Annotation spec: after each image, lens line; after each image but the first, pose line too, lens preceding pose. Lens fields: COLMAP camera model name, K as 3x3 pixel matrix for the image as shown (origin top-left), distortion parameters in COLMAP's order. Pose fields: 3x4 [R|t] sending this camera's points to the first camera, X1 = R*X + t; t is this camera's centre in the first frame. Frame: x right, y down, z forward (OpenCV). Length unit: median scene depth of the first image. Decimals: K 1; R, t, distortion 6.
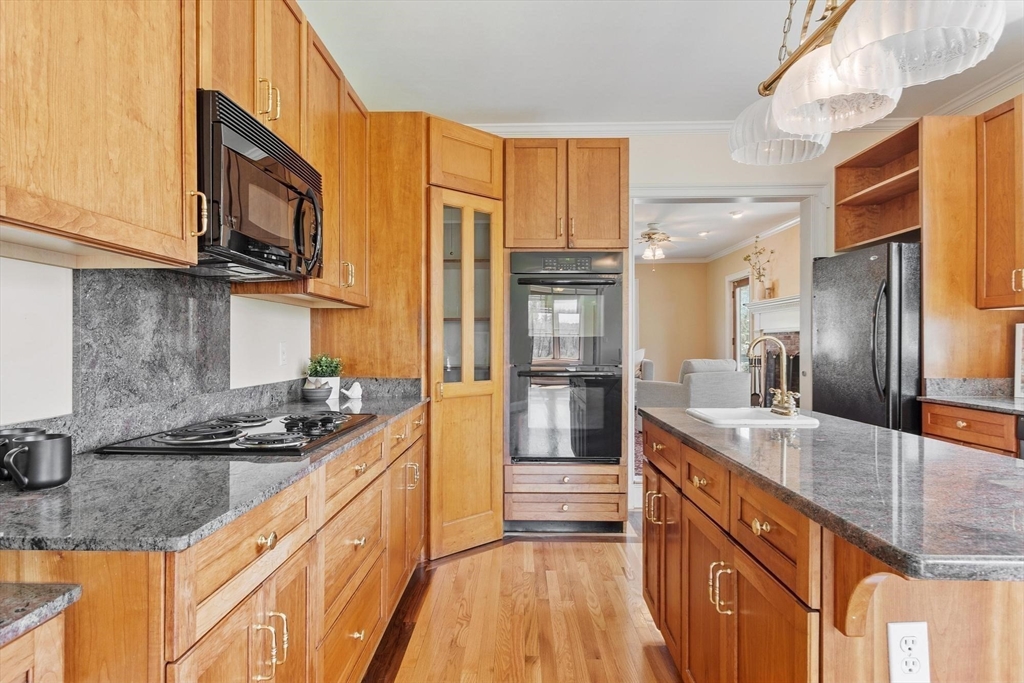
lens RADIAL K [[568.0, 0, 512.7], [0, 568.0, 342.2], [0, 0, 1]] dist [-0.002178, -0.000126]
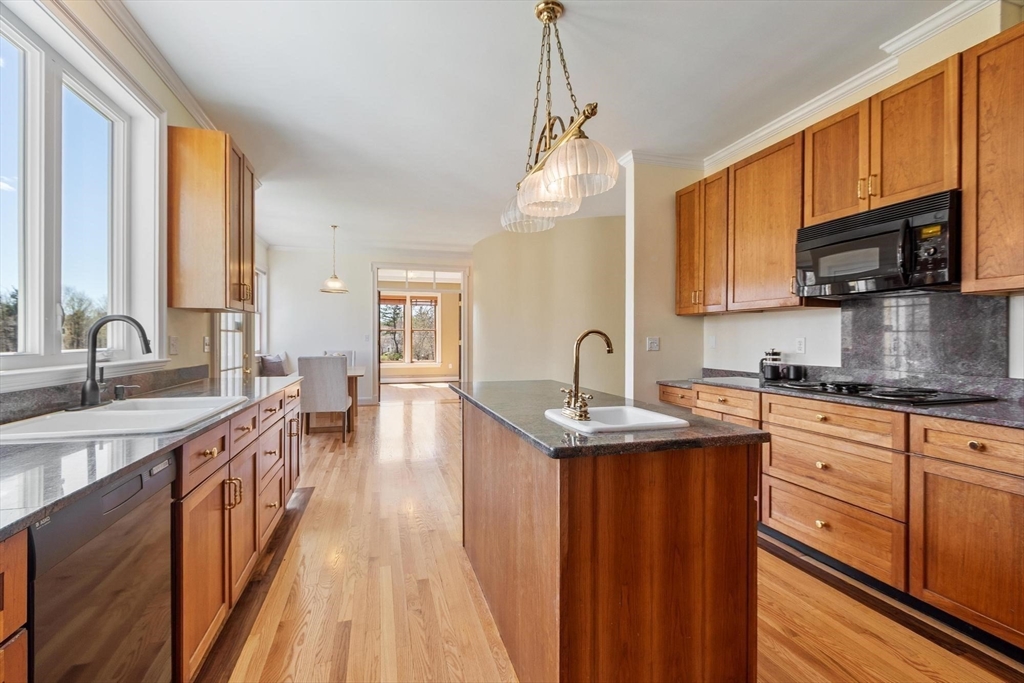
lens RADIAL K [[461.3, 0, 506.1], [0, 461.3, 336.1], [0, 0, 1]] dist [0.003323, -0.002458]
pose [[-0.958655, 0.003467, -0.284549, 0.815095], [0.005558, 0.999963, -0.006541, -0.001681], [0.284516, -0.007852, -0.958639, 1.728533]]
